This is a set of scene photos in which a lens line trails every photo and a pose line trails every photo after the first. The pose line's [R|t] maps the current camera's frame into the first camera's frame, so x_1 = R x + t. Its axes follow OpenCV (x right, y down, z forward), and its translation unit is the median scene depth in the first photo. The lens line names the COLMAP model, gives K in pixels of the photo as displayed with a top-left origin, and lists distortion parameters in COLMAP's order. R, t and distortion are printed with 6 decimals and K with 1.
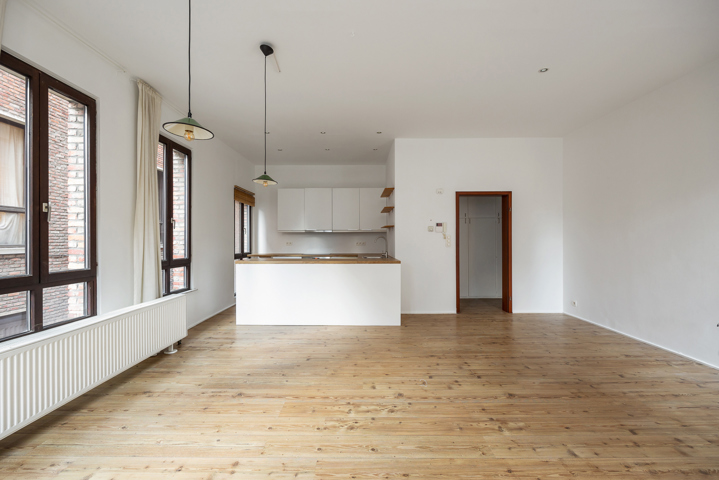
lens RADIAL K [[288.8, 0, 357.5], [0, 288.8, 239.2], [0, 0, 1]] dist [-0.004564, 0.000033]
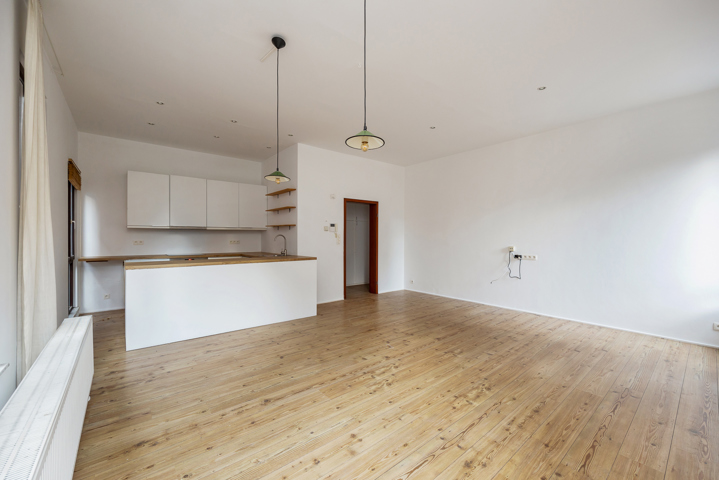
lens RADIAL K [[288.8, 0, 357.2], [0, 288.8, 238.5], [0, 0, 1]] dist [-0.004564, 0.000033]
pose [[0.772366, 0.001700, 0.635176, -0.596594], [-0.004031, 0.999989, 0.002226, 0.000606], [-0.635165, -0.004280, 0.772364, 0.061270]]
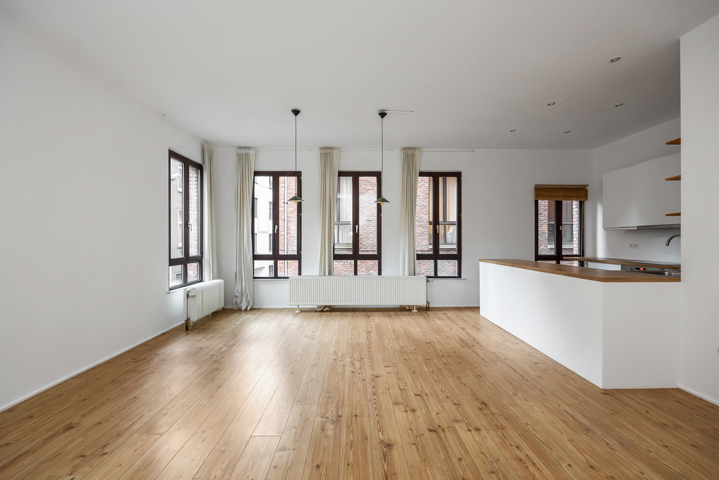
lens RADIAL K [[288.8, 0, 358.8], [0, 288.8, 241.1], [0, 0, 1]] dist [-0.004564, 0.000033]
pose [[0.022031, 0.005443, -0.999742, 0.975786], [0.001225, 0.999984, 0.005472, -0.001270], [0.999757, -0.001346, 0.022024, 0.686727]]
